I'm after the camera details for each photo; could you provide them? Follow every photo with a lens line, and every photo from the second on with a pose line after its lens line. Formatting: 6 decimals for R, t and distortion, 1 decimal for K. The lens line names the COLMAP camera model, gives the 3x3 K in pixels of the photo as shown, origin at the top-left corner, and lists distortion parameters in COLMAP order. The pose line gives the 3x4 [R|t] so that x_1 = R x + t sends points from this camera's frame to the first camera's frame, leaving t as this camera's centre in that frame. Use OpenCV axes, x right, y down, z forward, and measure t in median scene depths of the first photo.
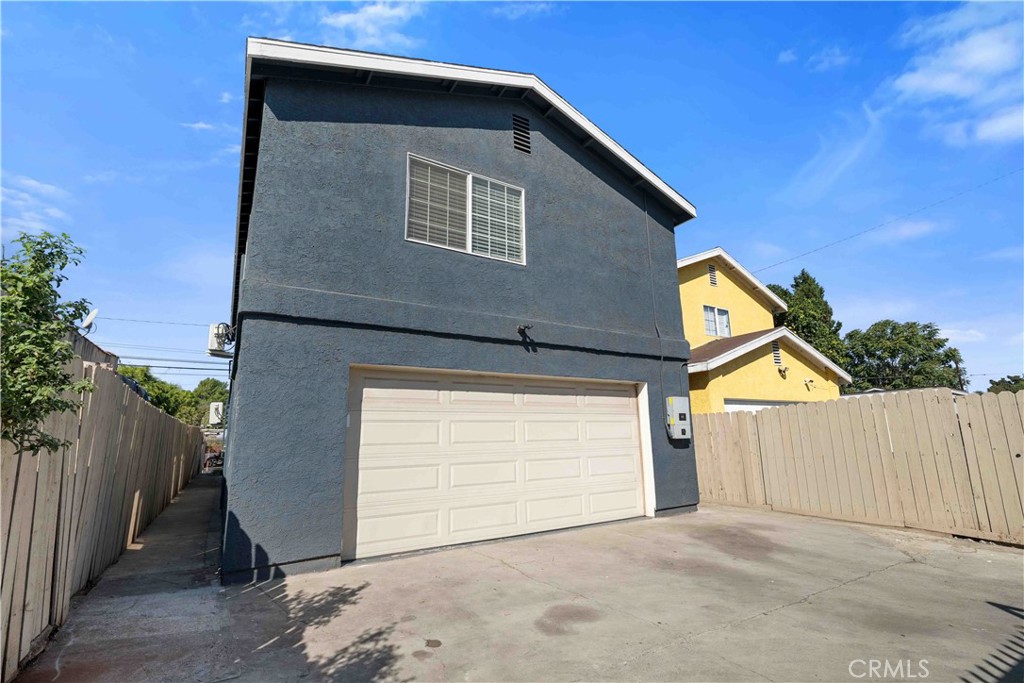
lens RADIAL K [[459.4, 0, 501.8], [0, 459.4, 332.8], [0, 0, 1]] dist [0.006439, -0.000154]
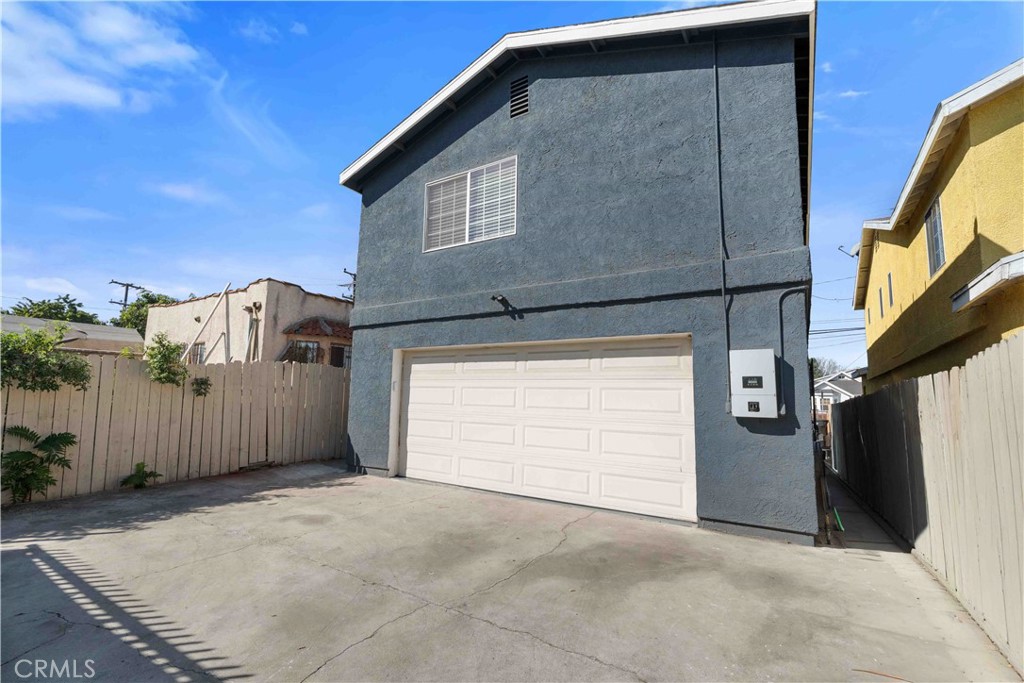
lens RADIAL K [[459.4, 0, 501.8], [0, 459.4, 332.8], [0, 0, 1]] dist [0.006439, -0.000154]
pose [[0.425543, -0.104166, -0.898923, 0.964449], [0.165268, 0.985592, -0.035972, 0.102165], [0.889719, -0.133255, 0.436628, 0.534266]]
